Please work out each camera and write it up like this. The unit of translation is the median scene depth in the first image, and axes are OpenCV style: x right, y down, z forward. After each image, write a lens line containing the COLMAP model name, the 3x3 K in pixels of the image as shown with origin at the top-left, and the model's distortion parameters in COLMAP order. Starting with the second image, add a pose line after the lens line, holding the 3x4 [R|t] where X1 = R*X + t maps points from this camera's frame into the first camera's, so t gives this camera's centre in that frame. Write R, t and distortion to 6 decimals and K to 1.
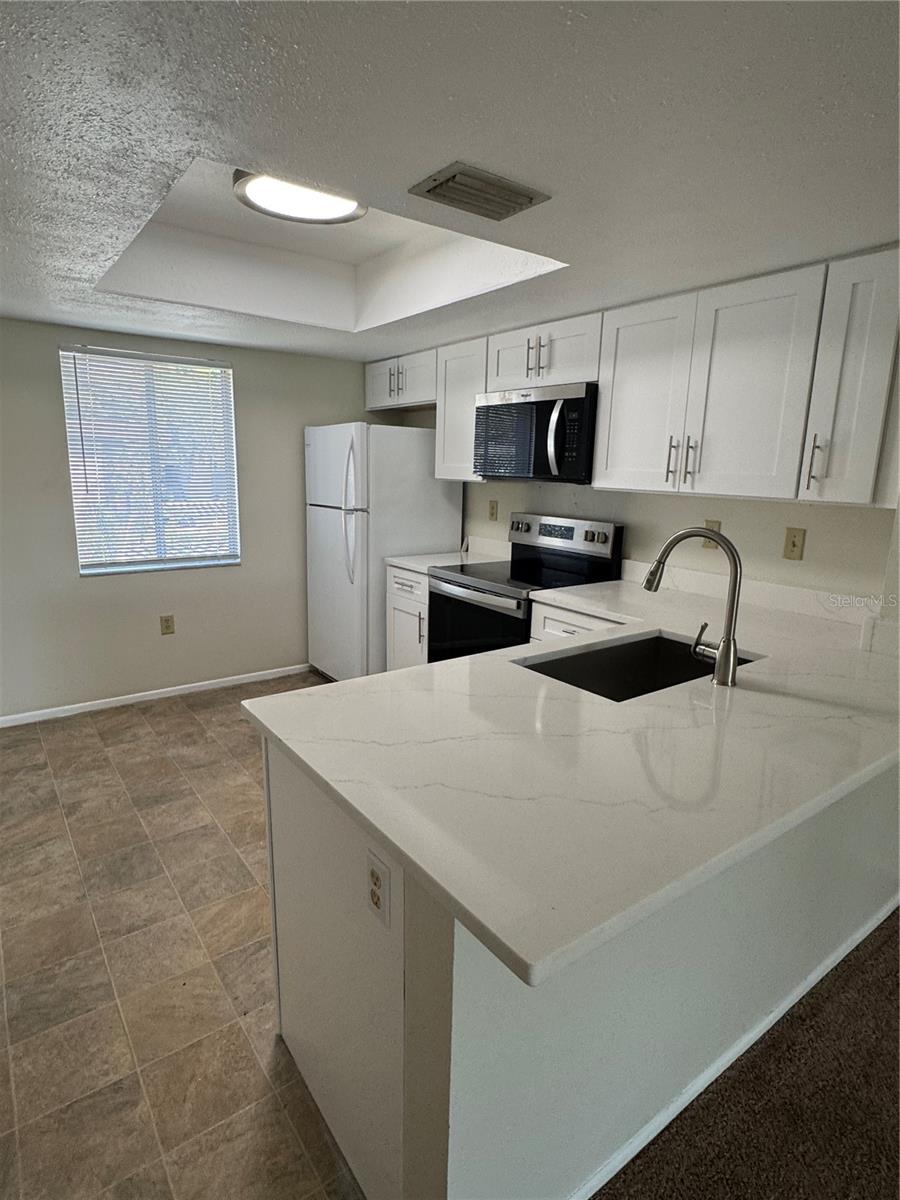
lens RADIAL K [[644.2, 0, 450.0], [0, 644.2, 600.0], [0, 0, 1]] dist [-0.000391, -0.000197]
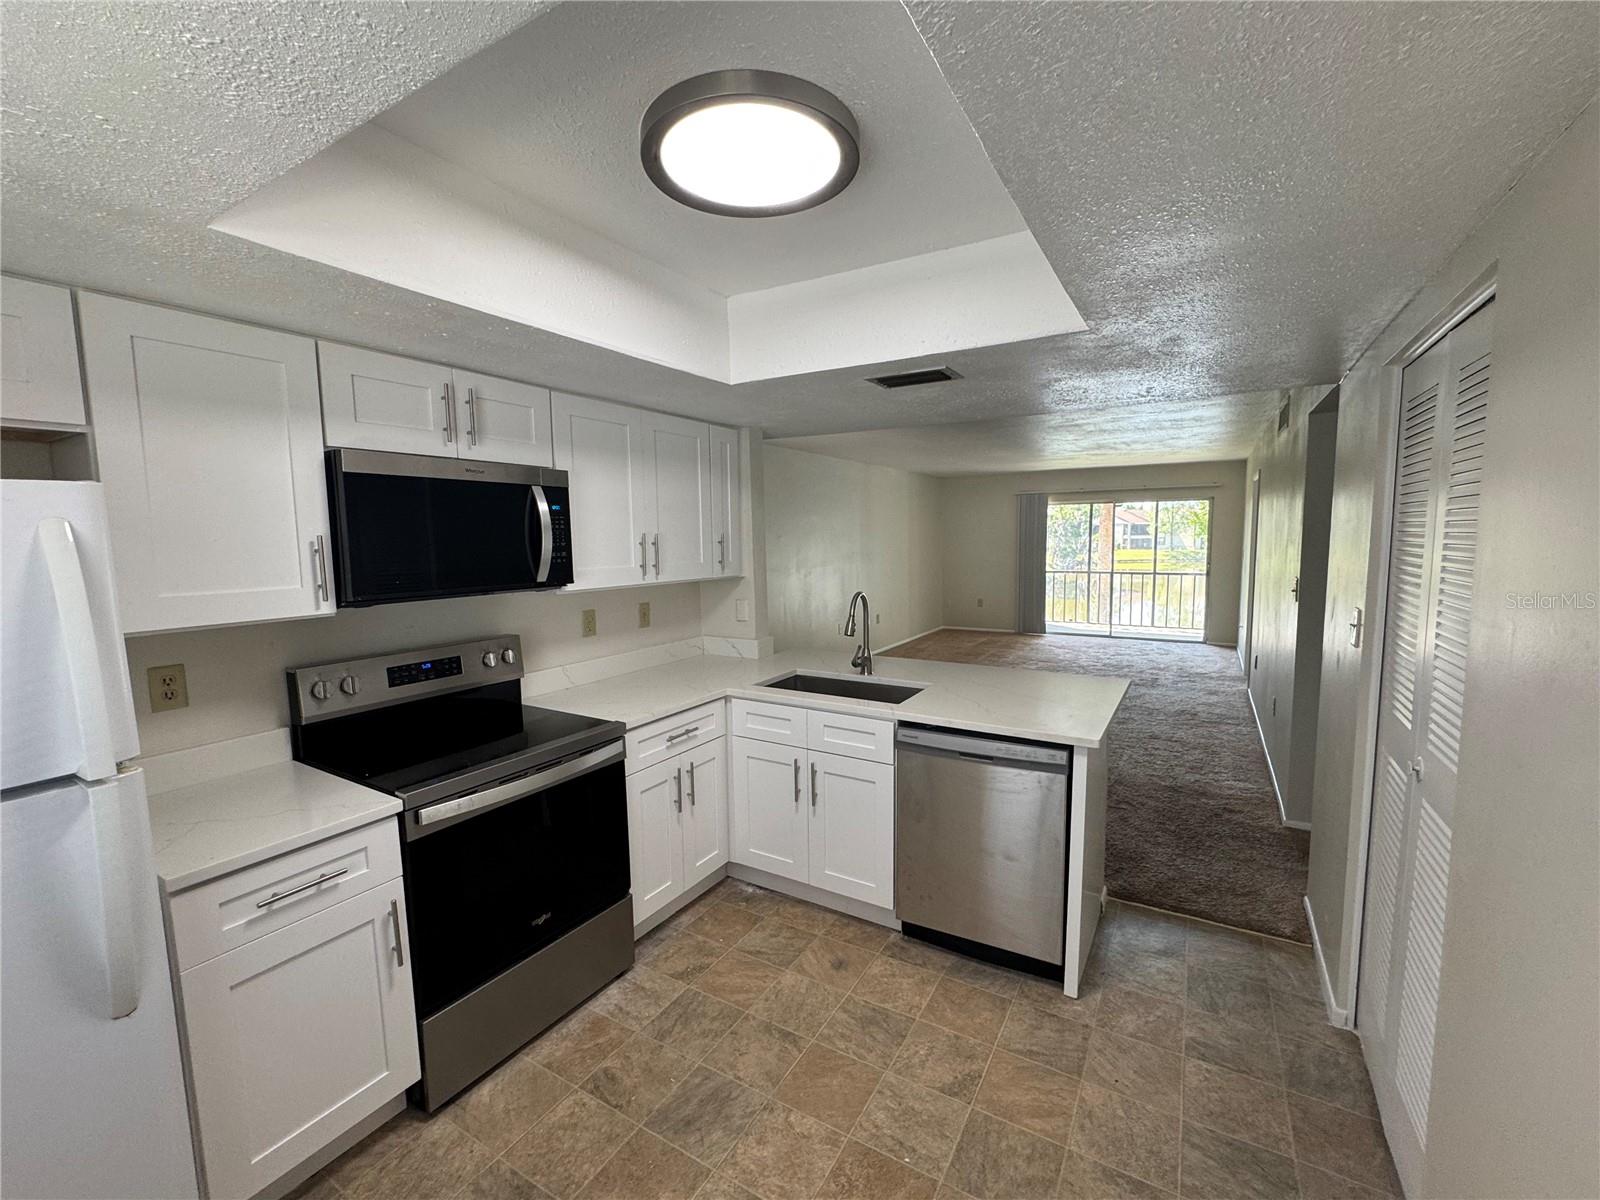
lens RADIAL K [[659.9, 0, 806.9], [0, 659.9, 603.7], [0, 0, 1]] dist [0.000667, -0.000155]
pose [[-0.383805, -0.112898, 0.916487, -0.904068], [0.195051, 0.960192, 0.199965, -0.353523], [-0.902579, 0.255509, -0.346506, 1.330176]]
